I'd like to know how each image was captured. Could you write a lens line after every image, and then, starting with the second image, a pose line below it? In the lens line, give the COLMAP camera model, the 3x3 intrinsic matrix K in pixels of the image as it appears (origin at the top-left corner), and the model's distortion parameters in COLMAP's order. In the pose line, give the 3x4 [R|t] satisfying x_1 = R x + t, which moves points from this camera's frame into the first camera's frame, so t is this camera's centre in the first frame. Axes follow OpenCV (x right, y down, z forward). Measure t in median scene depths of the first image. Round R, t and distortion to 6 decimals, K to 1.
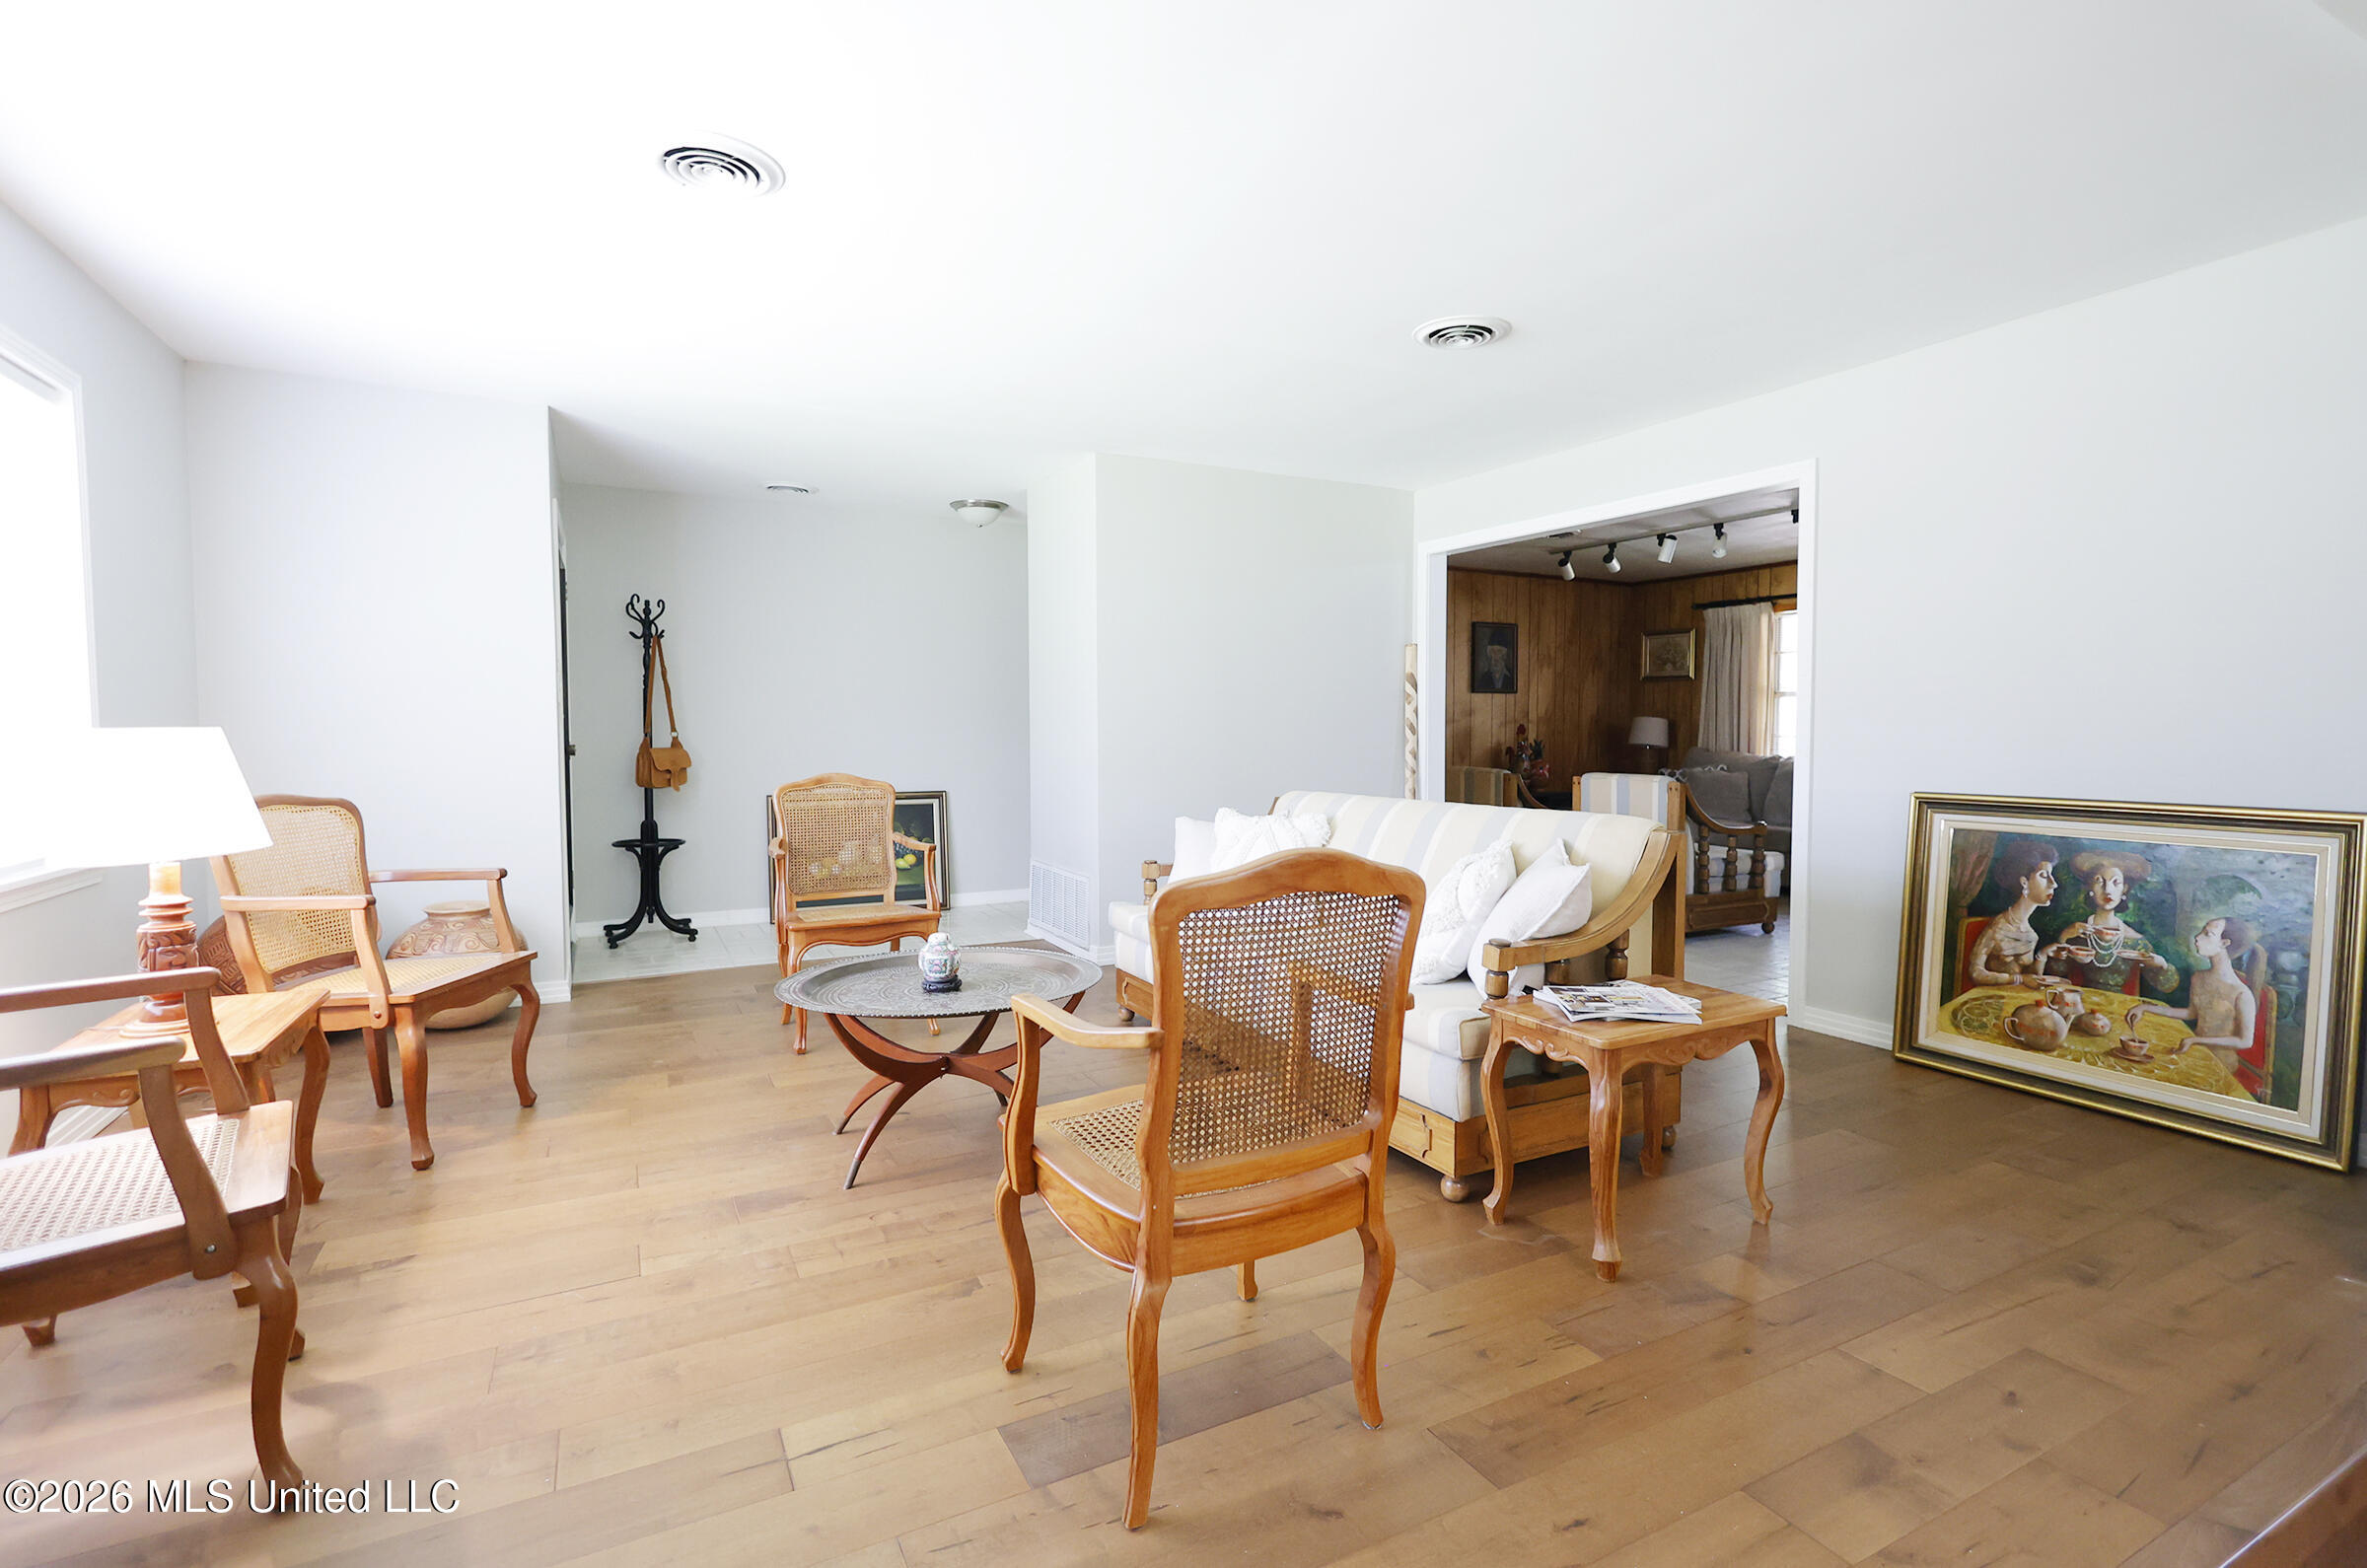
lens RADIAL K [[1108.1, 0, 1183.5], [0, 1108.1, 784.0], [0, 0, 1]] dist [0.002798, 0.001092]
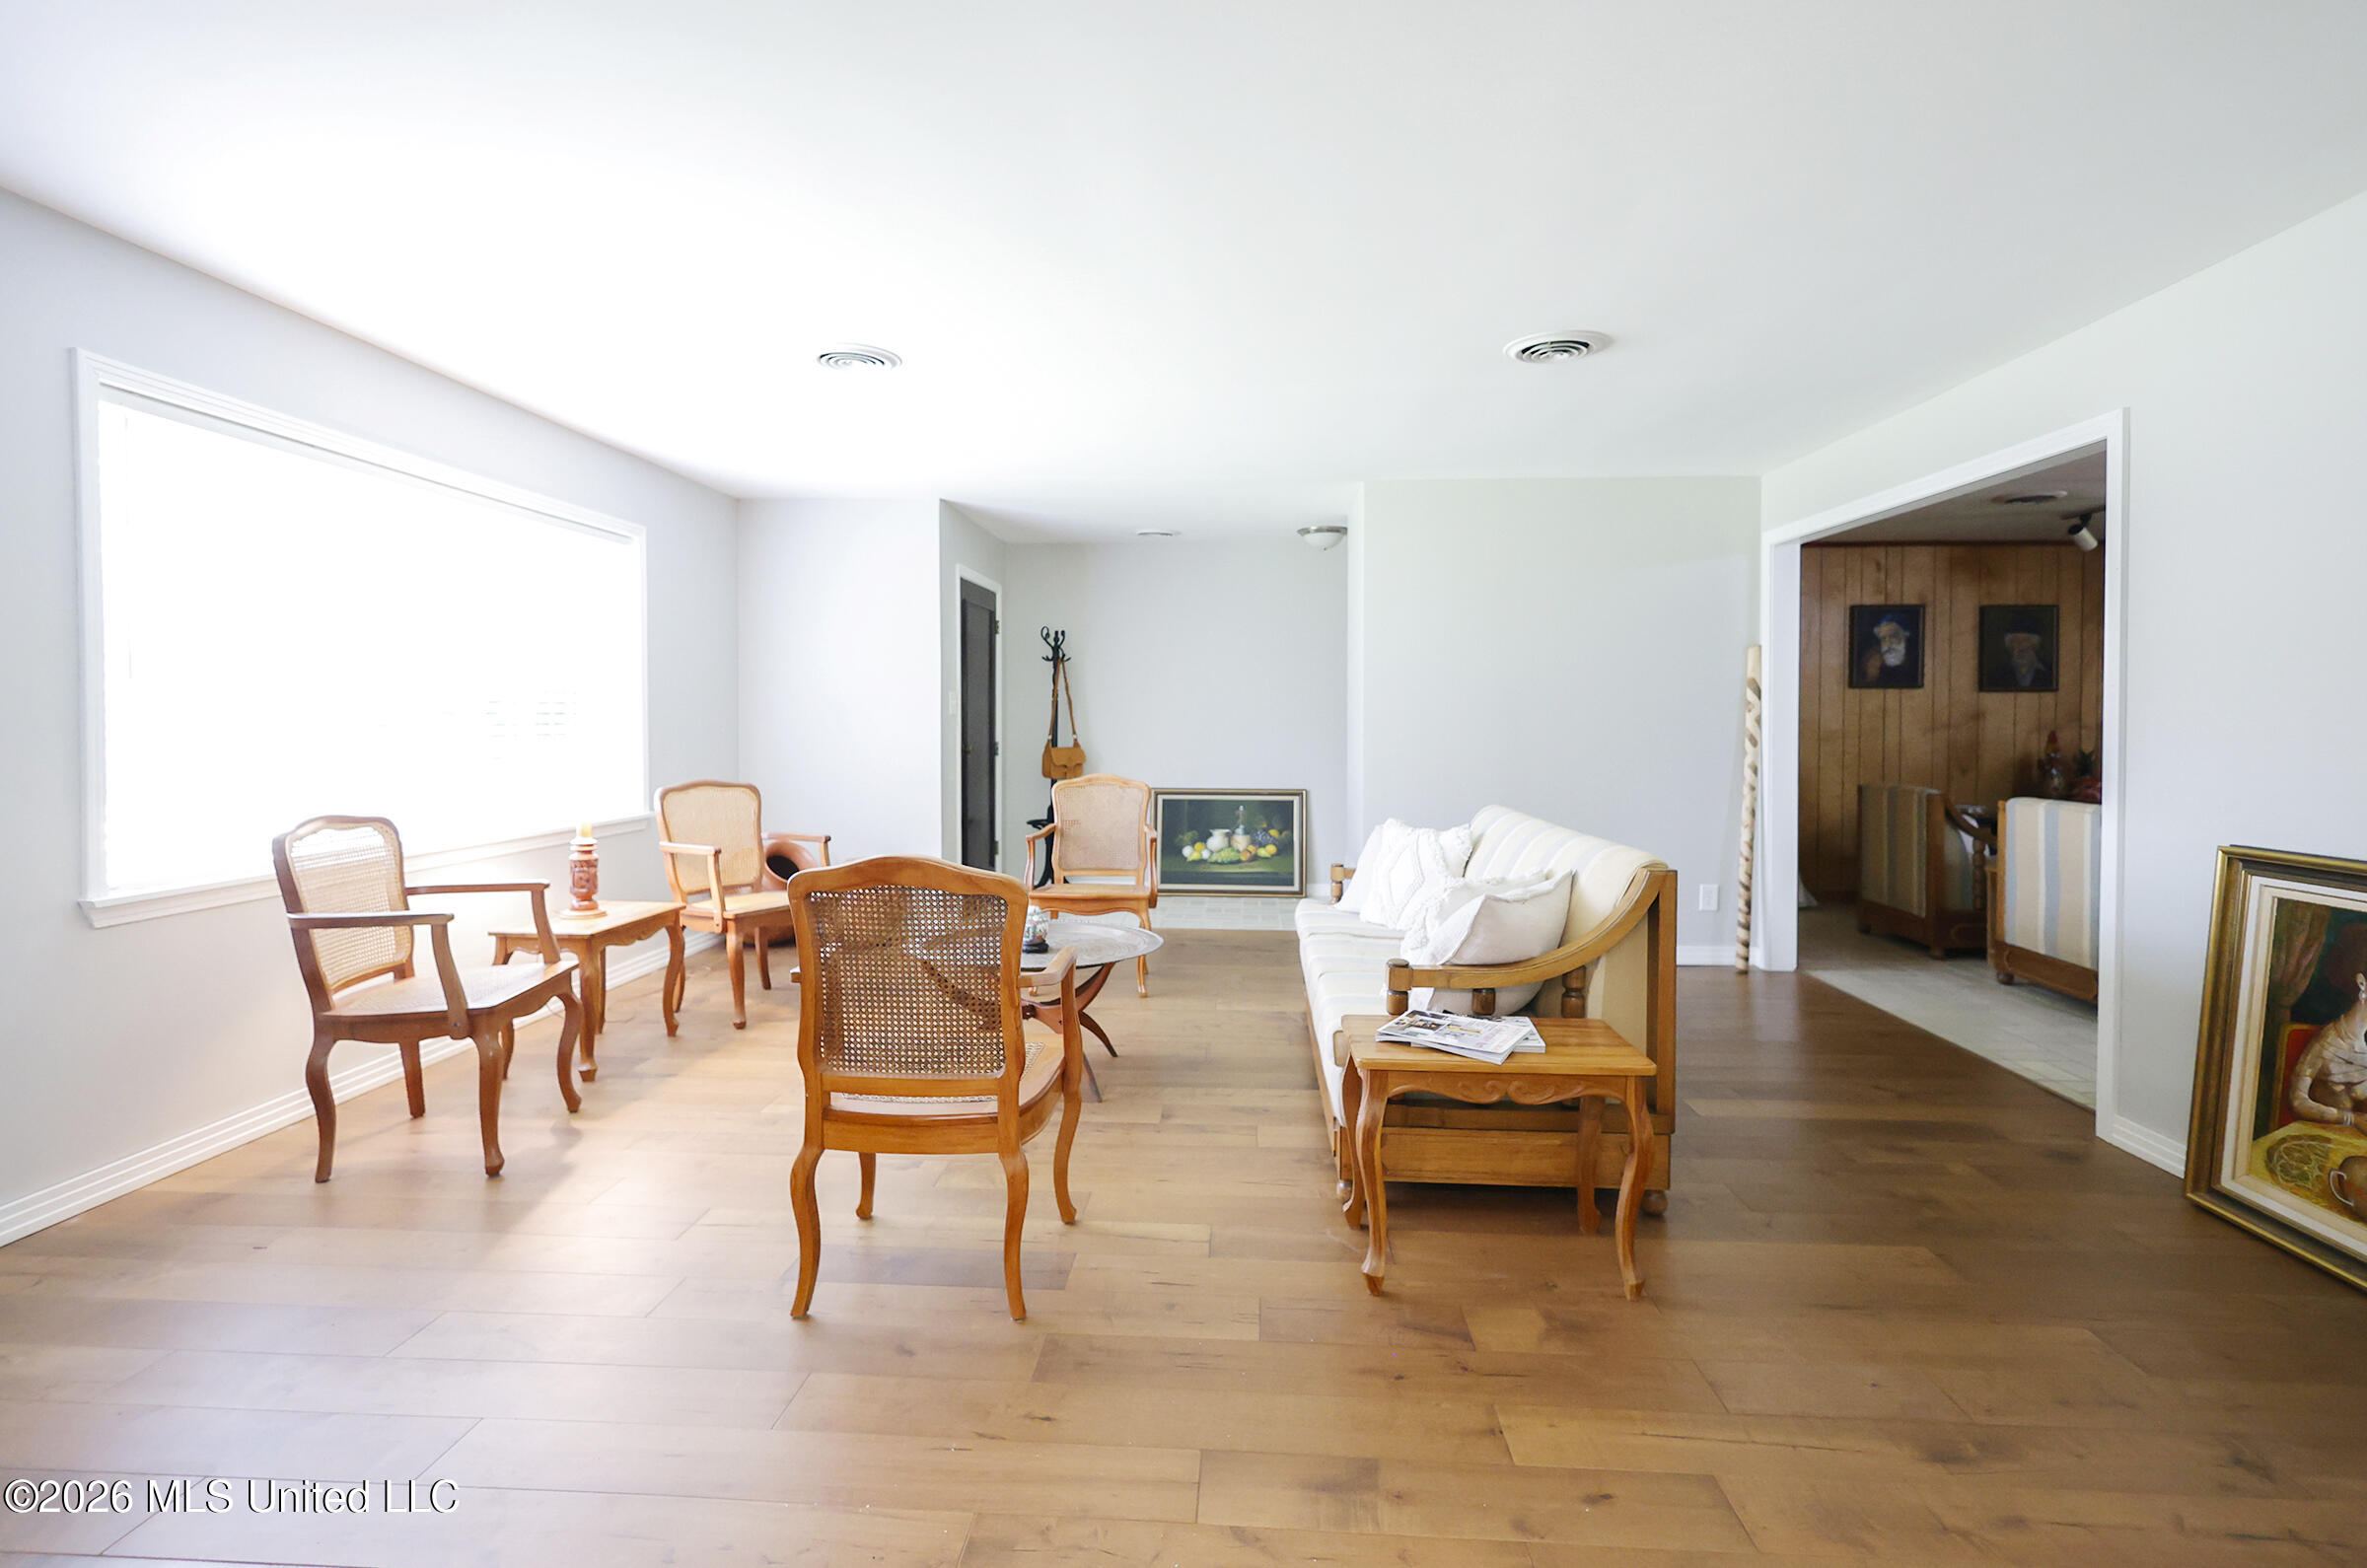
lens RADIAL K [[1077.1, 0, 1147.1], [0, 1077.1, 746.3], [0, 0, 1]] dist [0.004328, -0.000204]
pose [[0.856469, 0.016298, -0.515941, 0.427003], [-0.030672, 0.999342, -0.019347, -0.023358], [0.515286, 0.032395, 0.856406, 0.005088]]
